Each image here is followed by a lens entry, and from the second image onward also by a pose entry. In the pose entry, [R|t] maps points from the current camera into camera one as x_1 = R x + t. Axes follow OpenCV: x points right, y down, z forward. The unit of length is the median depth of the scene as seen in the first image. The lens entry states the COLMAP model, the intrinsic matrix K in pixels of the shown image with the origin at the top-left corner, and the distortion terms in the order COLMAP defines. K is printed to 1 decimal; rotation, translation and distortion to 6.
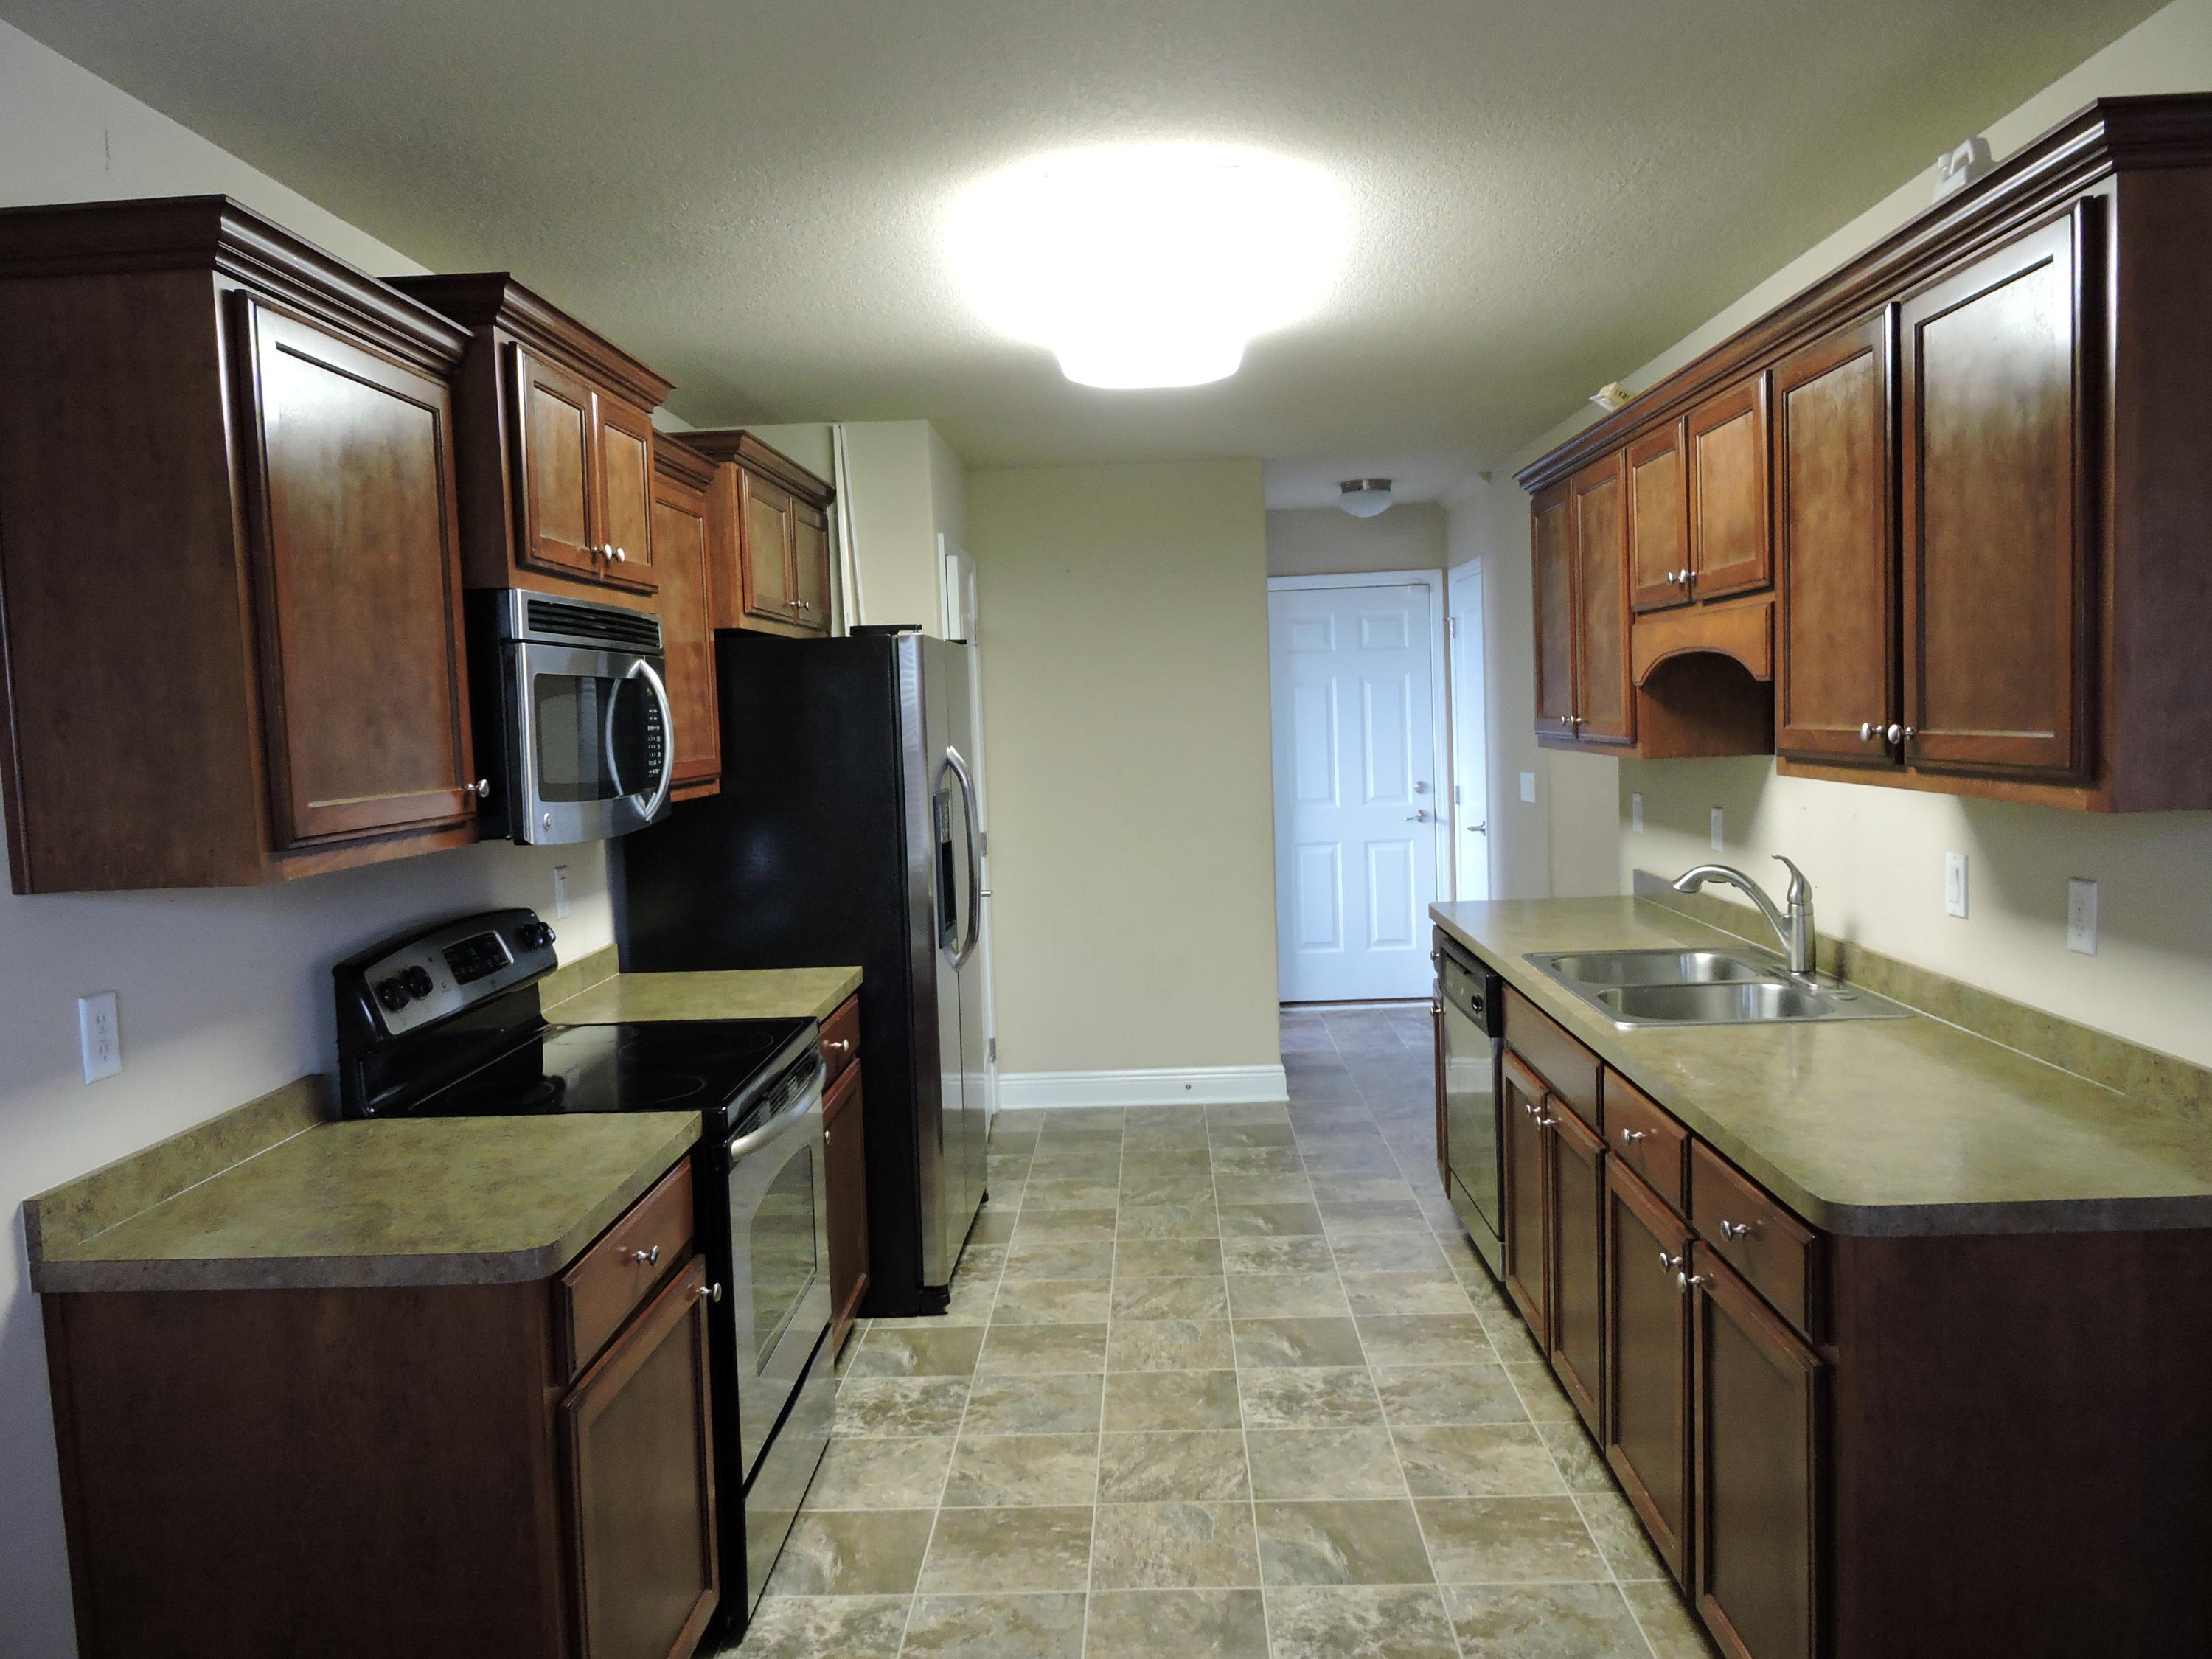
lens RADIAL K [[1581.5, 0, 1104.9], [0, 1581.5, 828.3], [0, 0, 1]] dist [-0.011020, 0.004712]
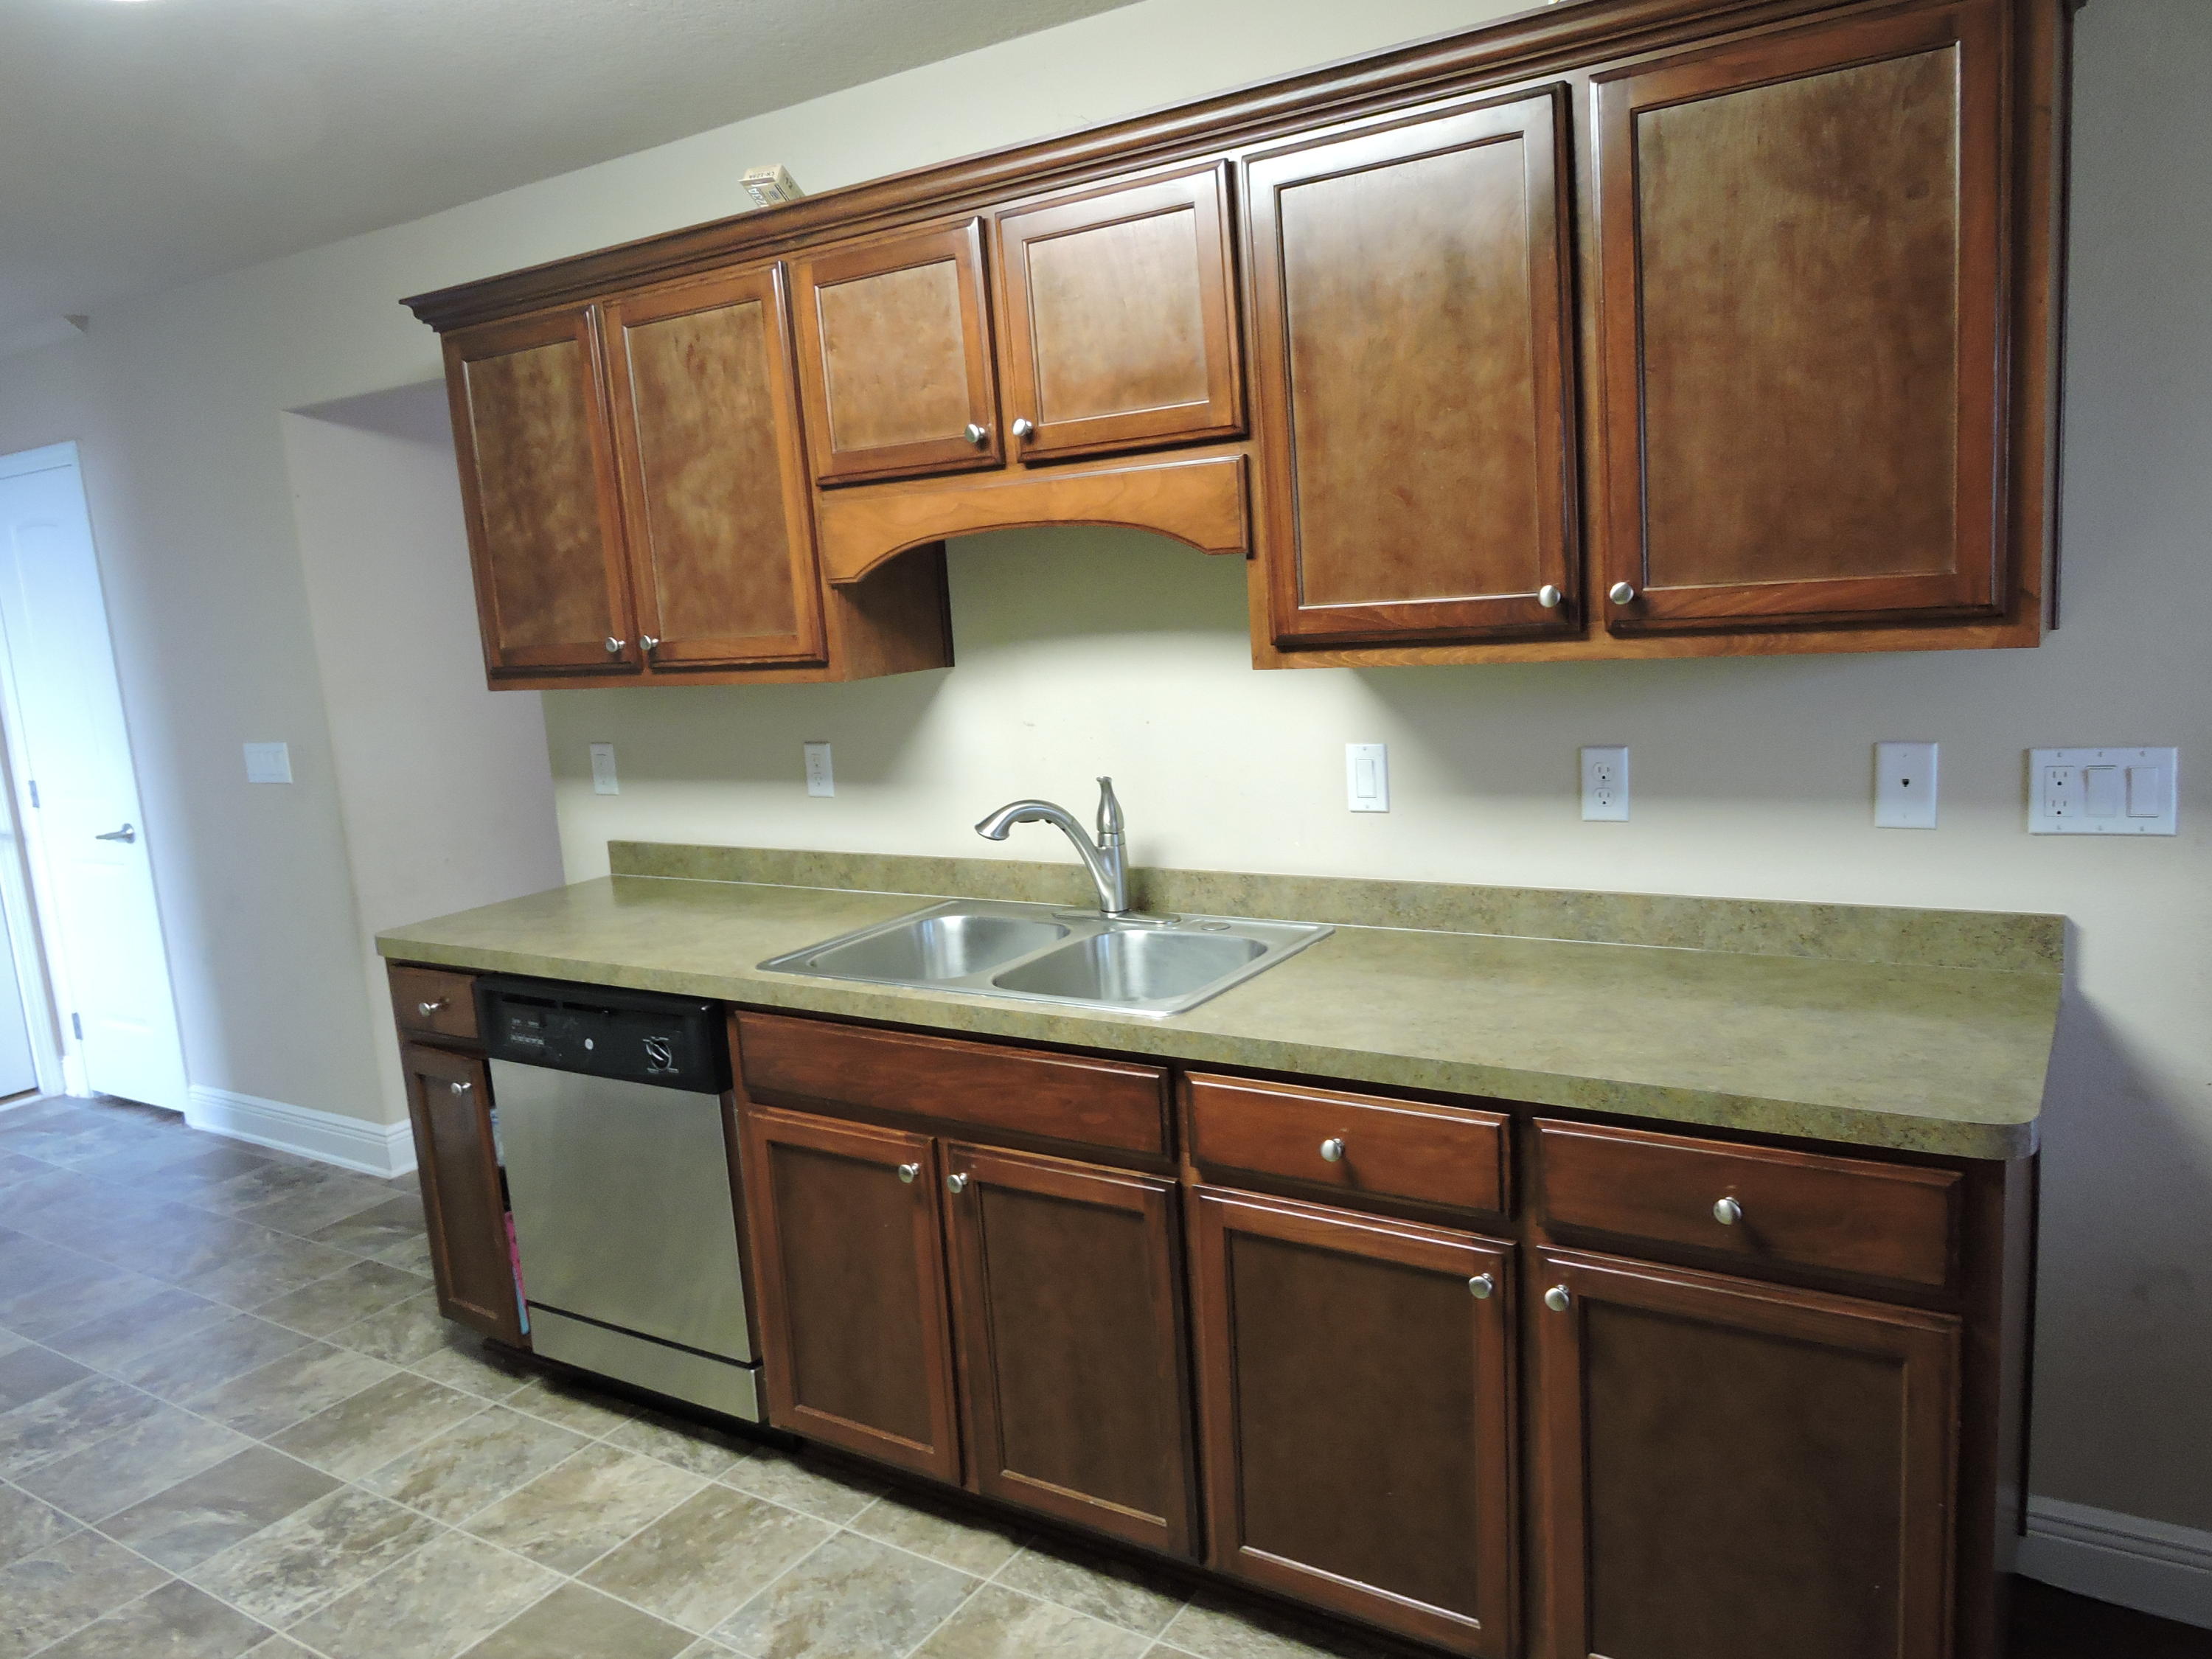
lens RADIAL K [[1581.5, 0, 1106.9], [0, 1581.5, 828.6], [0, 0, 1]] dist [-0.011020, 0.004712]
pose [[0.512097, -0.134517, 0.848329, -0.289924], [0.114801, 0.989518, 0.087605, -0.029558], [-0.851221, 0.052527, 0.522172, 0.575073]]
